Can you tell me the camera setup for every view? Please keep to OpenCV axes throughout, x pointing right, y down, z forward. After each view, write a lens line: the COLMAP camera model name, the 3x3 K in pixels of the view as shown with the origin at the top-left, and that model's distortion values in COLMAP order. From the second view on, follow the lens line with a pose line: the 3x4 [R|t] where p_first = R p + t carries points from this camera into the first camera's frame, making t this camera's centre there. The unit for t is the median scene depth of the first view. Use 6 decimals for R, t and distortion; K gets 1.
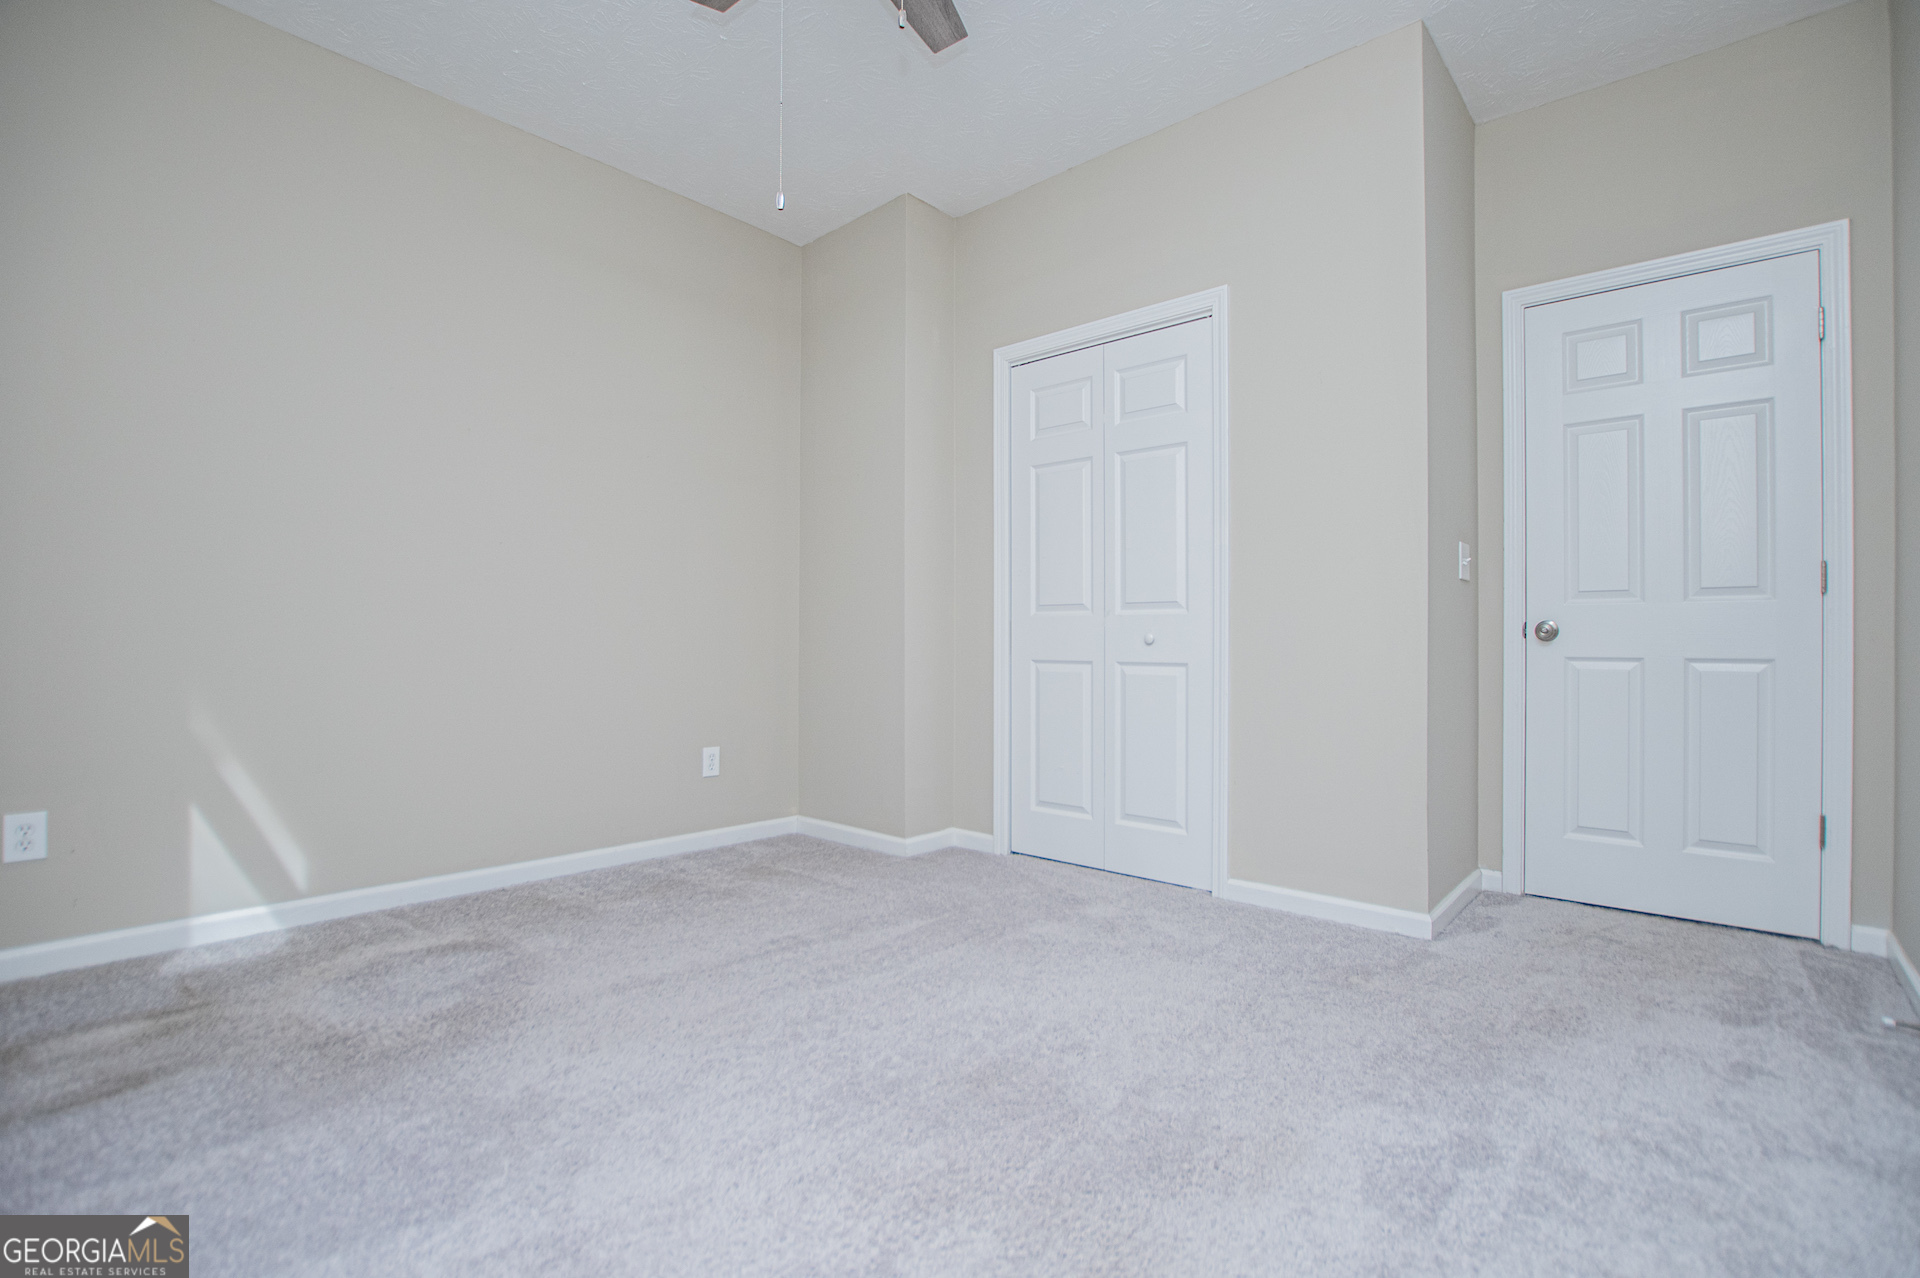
lens RADIAL K [[882.3, 0, 960.0], [0, 882.3, 639.0], [0, 0, 1]] dist [-0.026543, 0.001404]
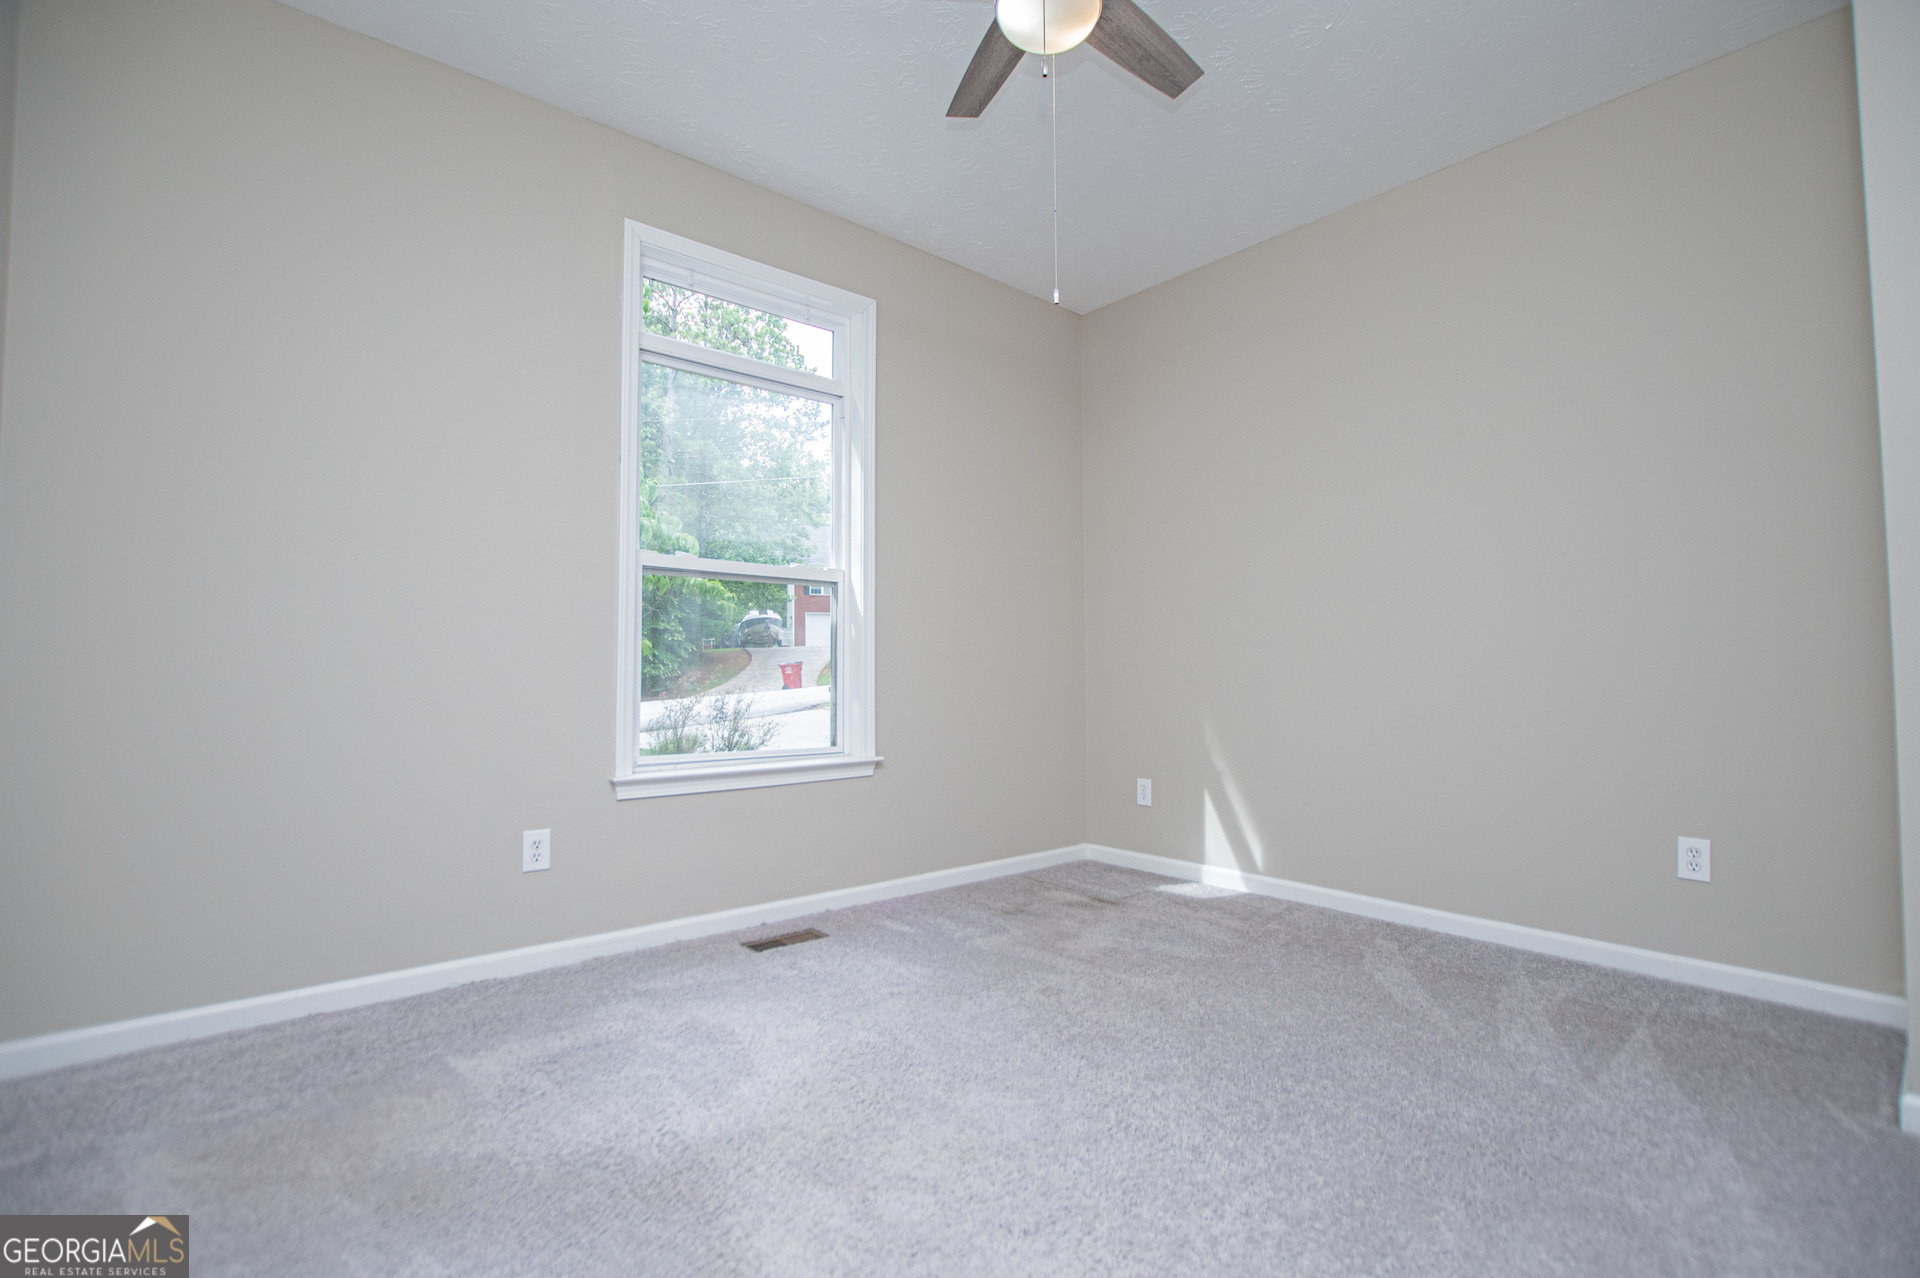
lens RADIAL K [[882.3, 0, 960.0], [0, 882.3, 639.0], [0, 0, 1]] dist [-0.026543, 0.001404]
pose [[-0.155453, -0.052553, -0.986444, 0.653432], [-0.002185, 0.998600, -0.052856, 0.007199], [0.987841, -0.006061, -0.155350, 0.737965]]
